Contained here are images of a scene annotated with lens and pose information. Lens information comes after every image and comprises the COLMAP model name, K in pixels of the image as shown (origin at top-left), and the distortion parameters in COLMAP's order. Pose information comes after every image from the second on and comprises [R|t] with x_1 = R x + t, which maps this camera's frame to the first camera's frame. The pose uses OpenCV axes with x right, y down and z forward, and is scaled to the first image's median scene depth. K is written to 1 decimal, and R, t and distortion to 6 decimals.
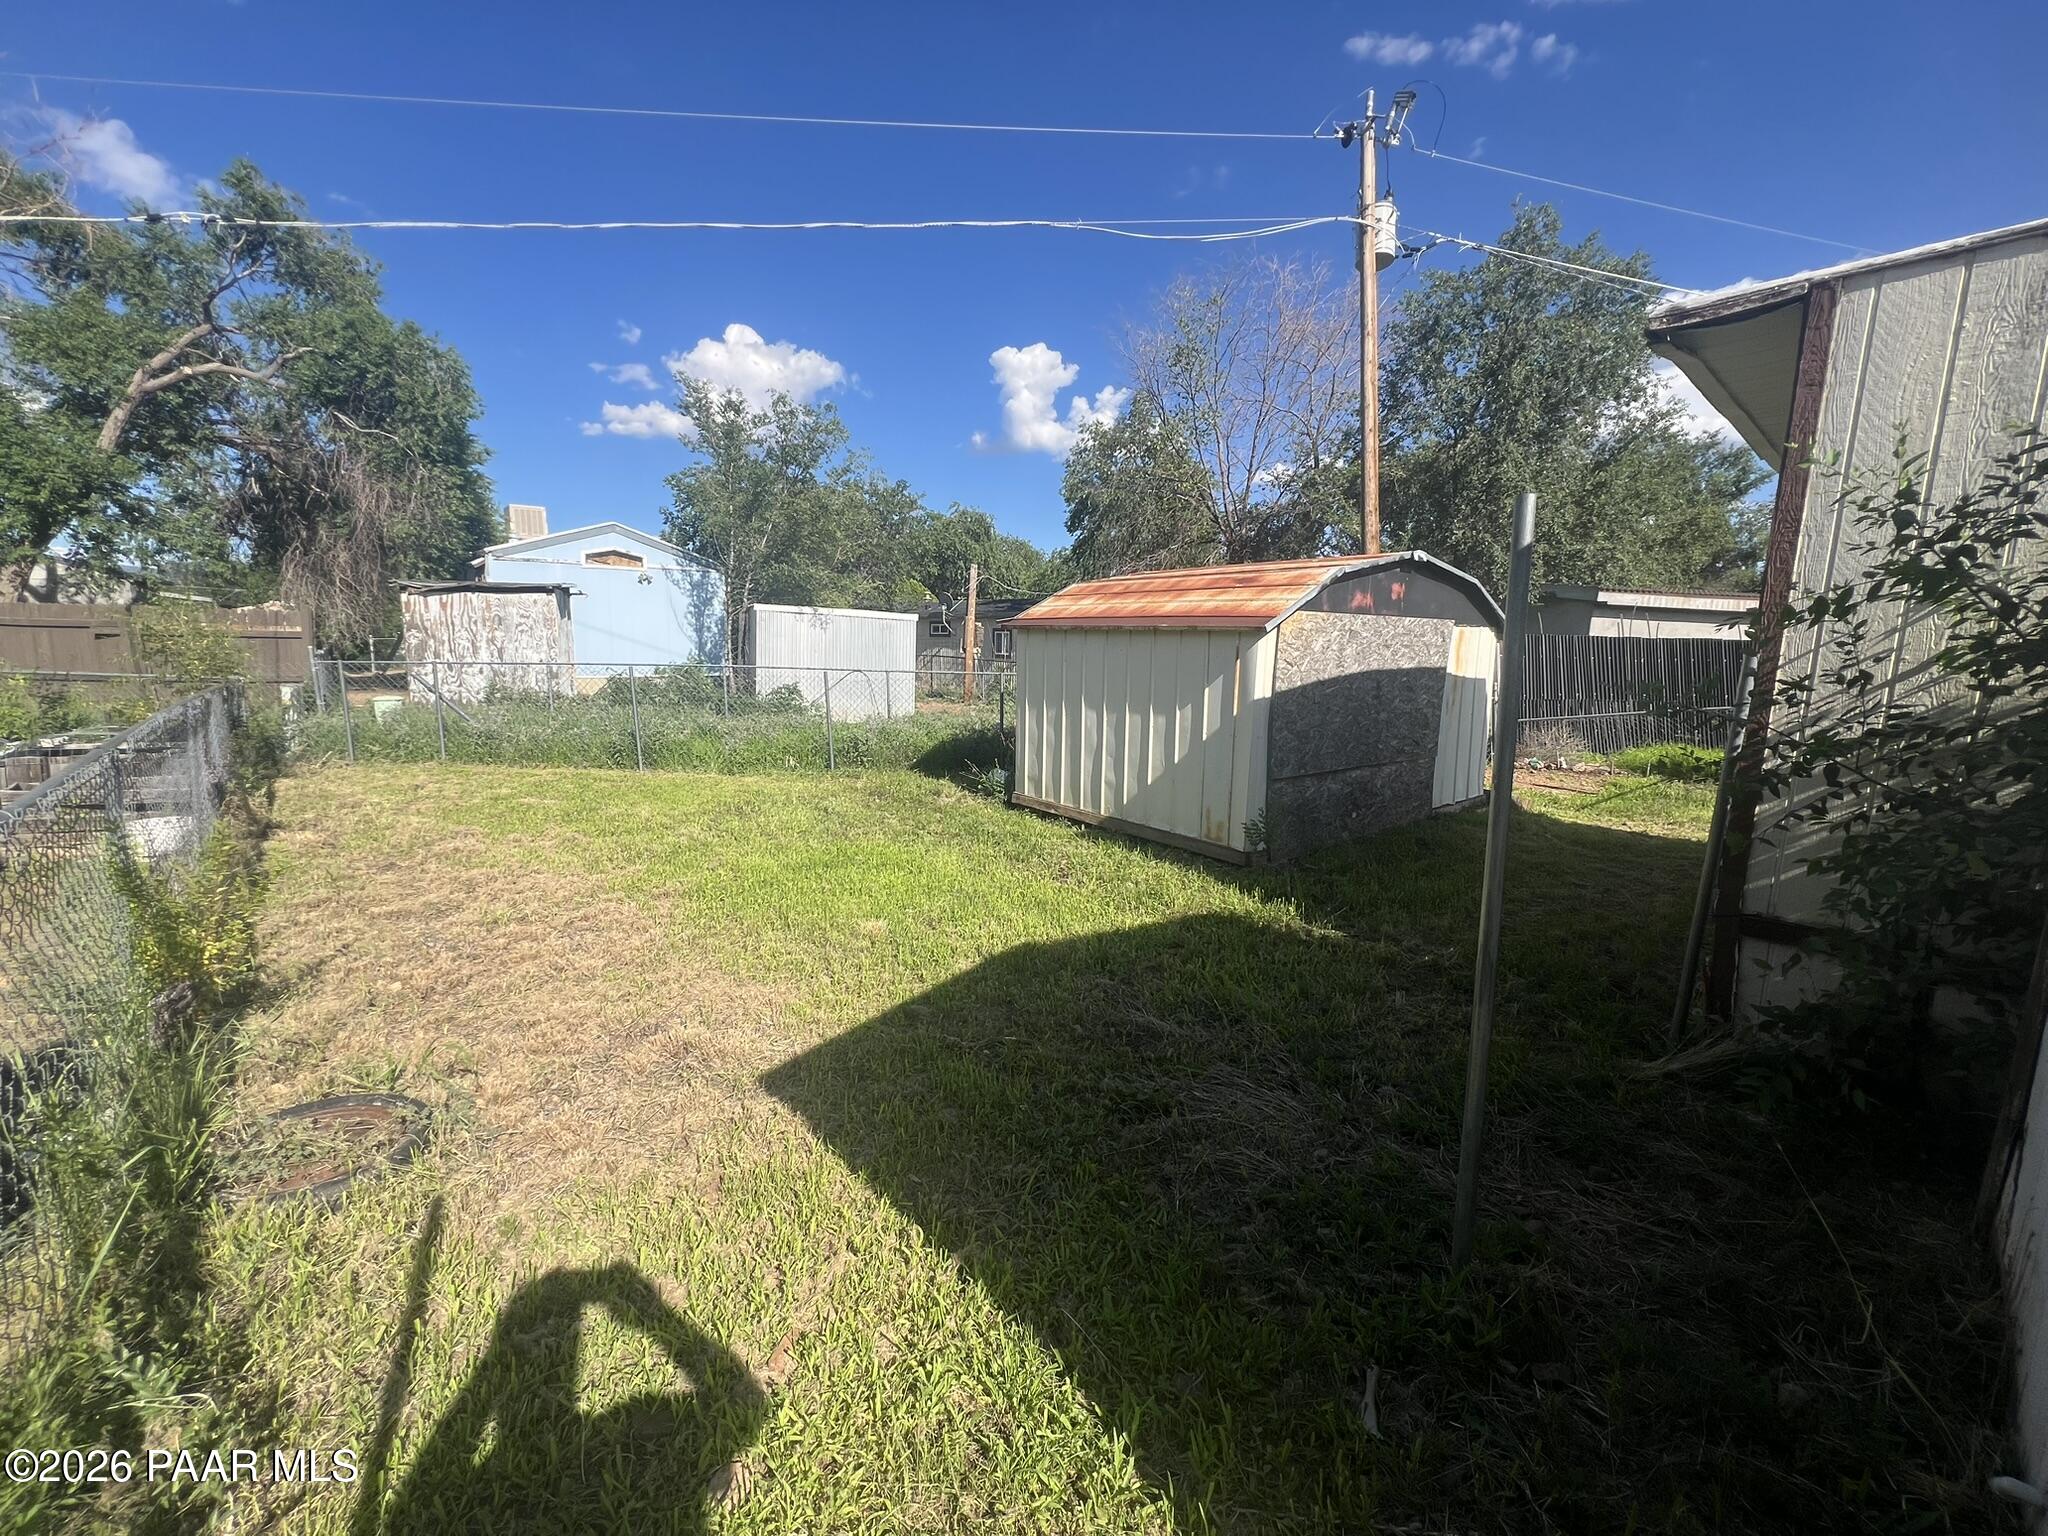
lens RADIAL K [[818.7, 0, 1031.1], [0, 818.7, 764.1], [0, 0, 1]] dist [-0.007436, 0.001781]
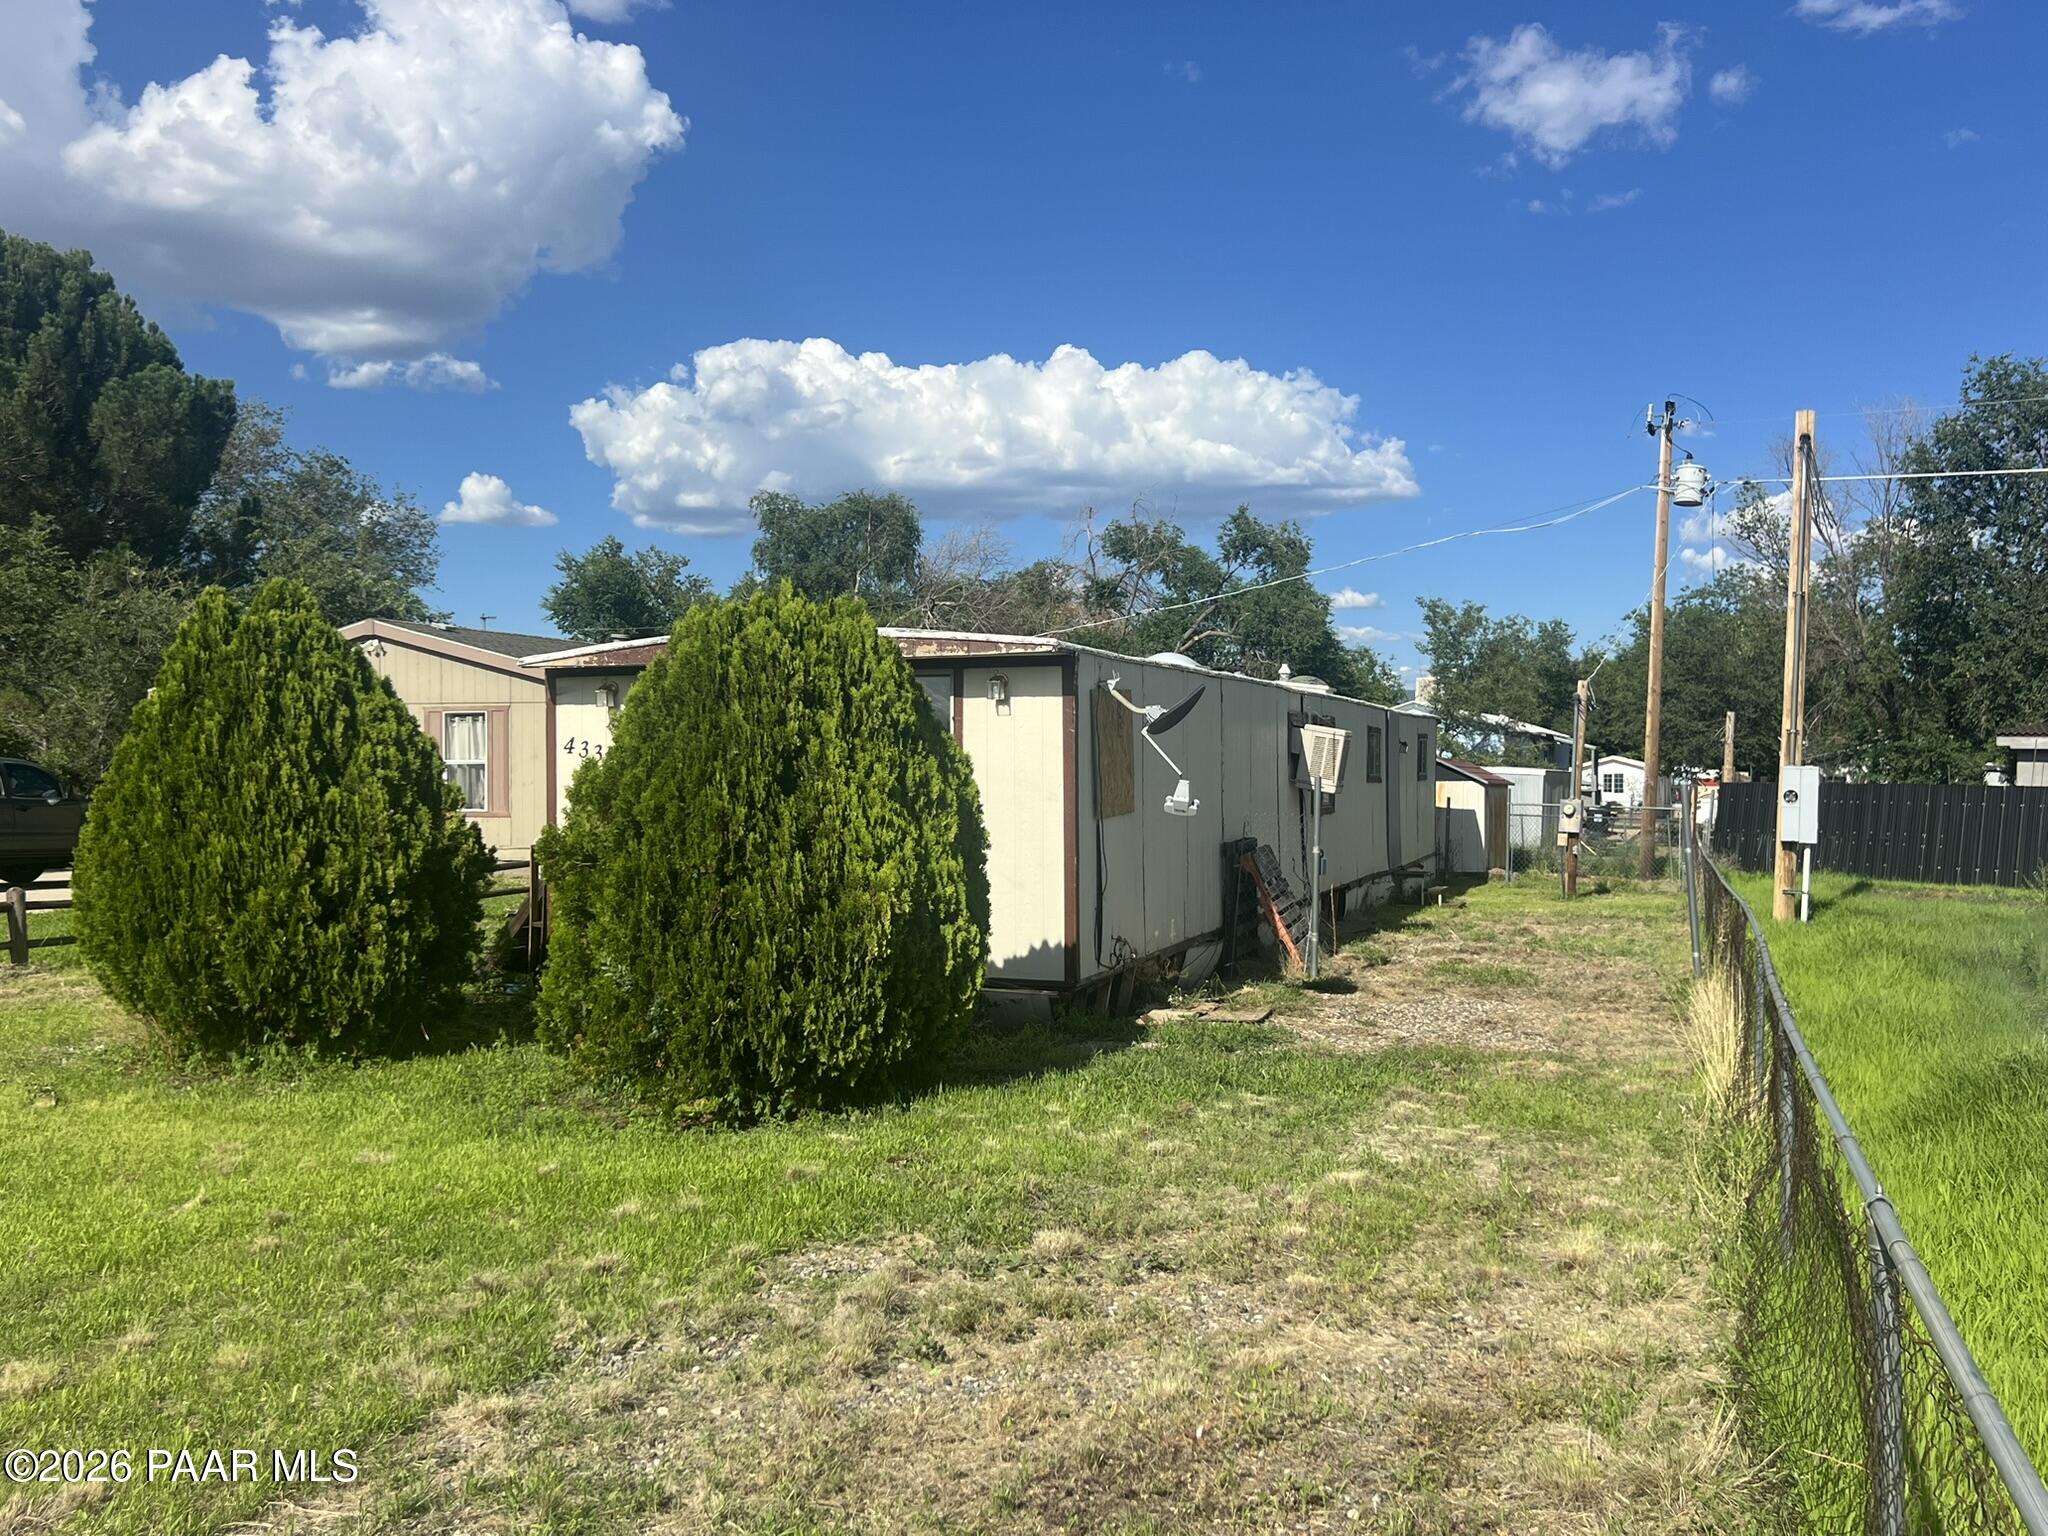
lens RADIAL K [[1790.4, 0, 1014.1], [0, 1790.4, 751.3], [0, 0, 1]] dist [0.019524, 0.004698]
pose [[0.469102, -0.024563, -0.882802, 1.933071], [-0.134492, 0.985967, -0.098900, 0.154557], [0.872843, 0.165124, 0.459216, -0.935376]]
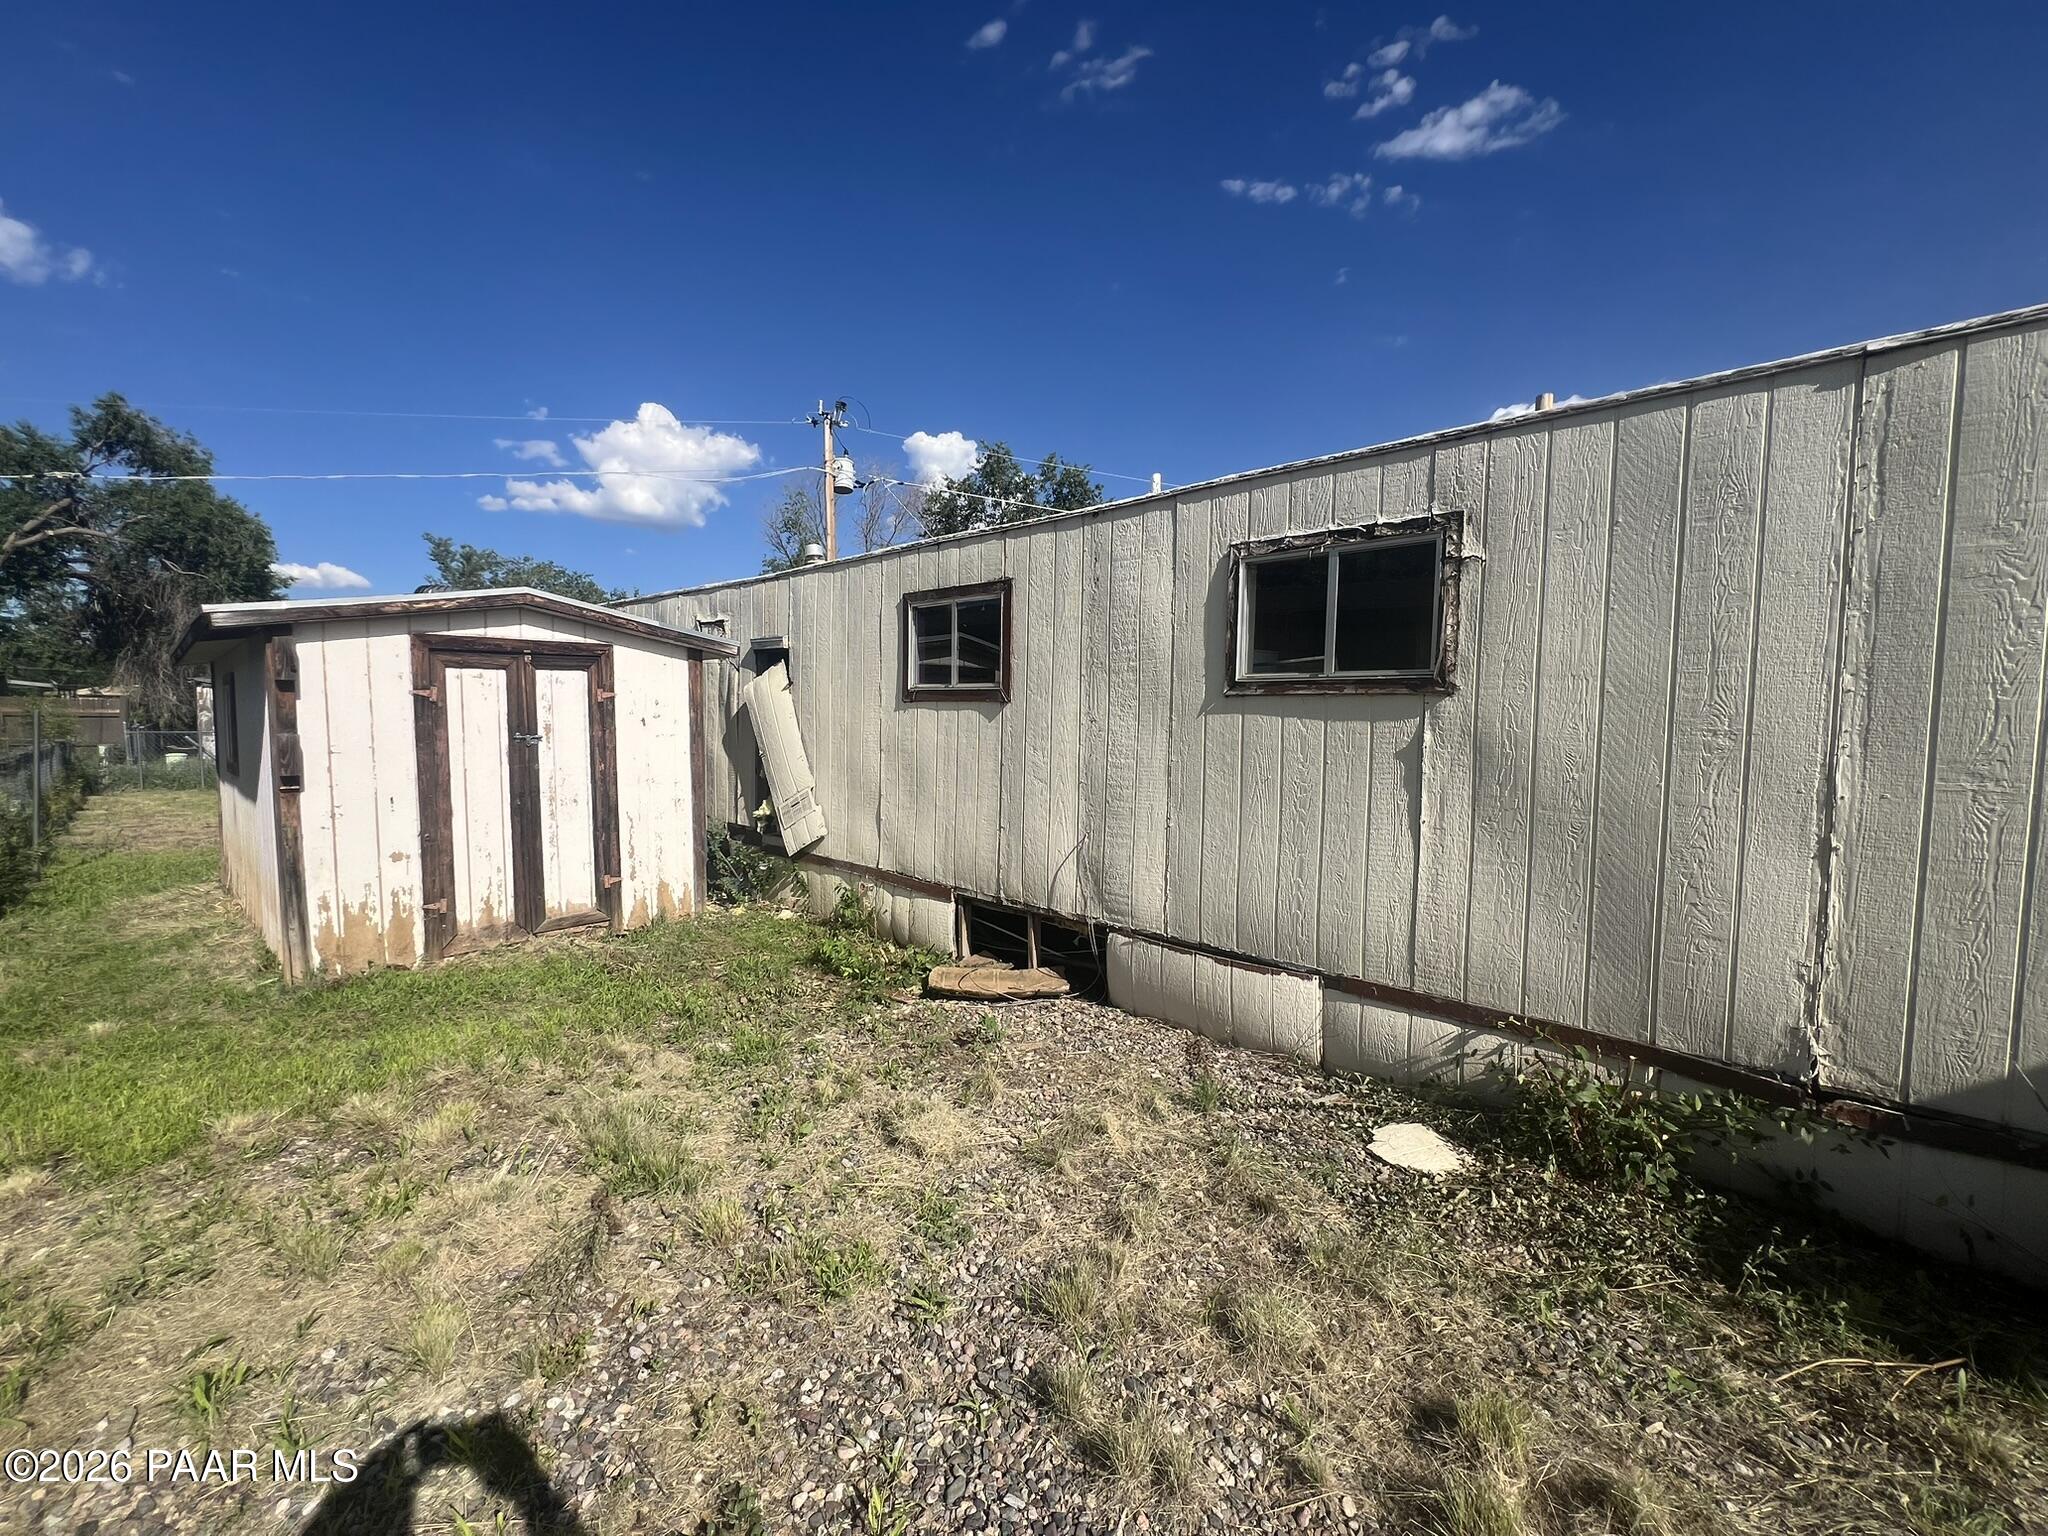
lens RADIAL K [[818.7, 0, 1023.5], [0, 818.7, 763.6], [0, 0, 1]] dist [-0.007436, 0.001781]
pose [[0.995535, -0.010100, 0.093847, 0.499929], [0.018702, 0.995654, -0.091234, 0.079841], [-0.092518, 0.092582, 0.991398, -0.509593]]
